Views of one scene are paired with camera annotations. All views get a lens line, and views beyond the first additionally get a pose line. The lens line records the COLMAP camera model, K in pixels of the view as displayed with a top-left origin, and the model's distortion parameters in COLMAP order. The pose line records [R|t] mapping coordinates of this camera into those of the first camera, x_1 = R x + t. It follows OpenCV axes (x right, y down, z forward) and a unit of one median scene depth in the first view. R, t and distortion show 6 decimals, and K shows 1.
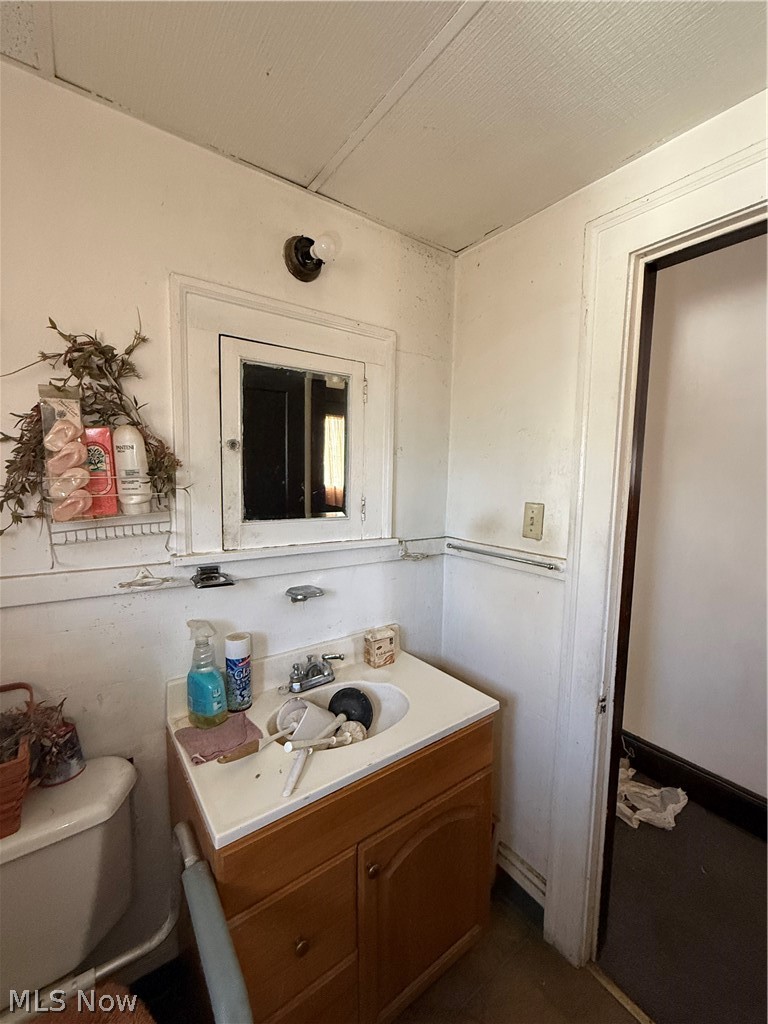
lens RADIAL K [[431.9, 0, 386.5], [0, 431.9, 512.4], [0, 0, 1]] dist [-0.000989, 0.000872]
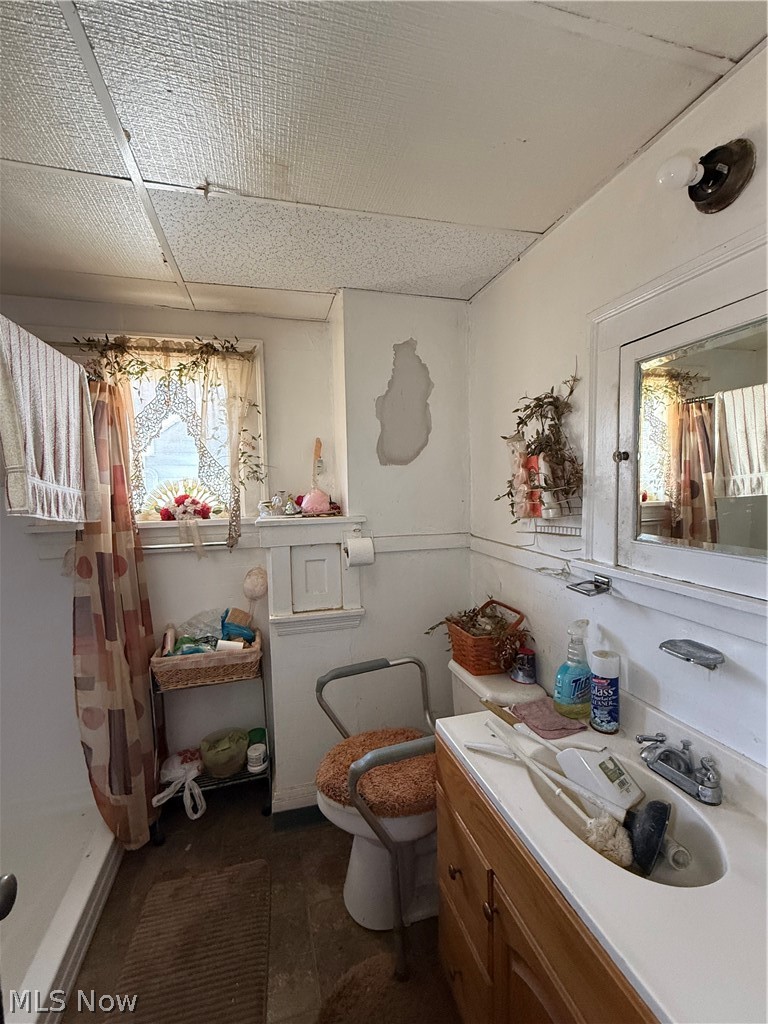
lens RADIAL K [[431.9, 0, 382.5], [0, 431.9, 508.9], [0, 0, 1]] dist [-0.000989, 0.000872]
pose [[-0.340742, 0.043274, -0.939160, 0.760456], [-0.069652, 0.995033, 0.071119, -0.075542], [0.937573, 0.089648, -0.336036, 0.869817]]
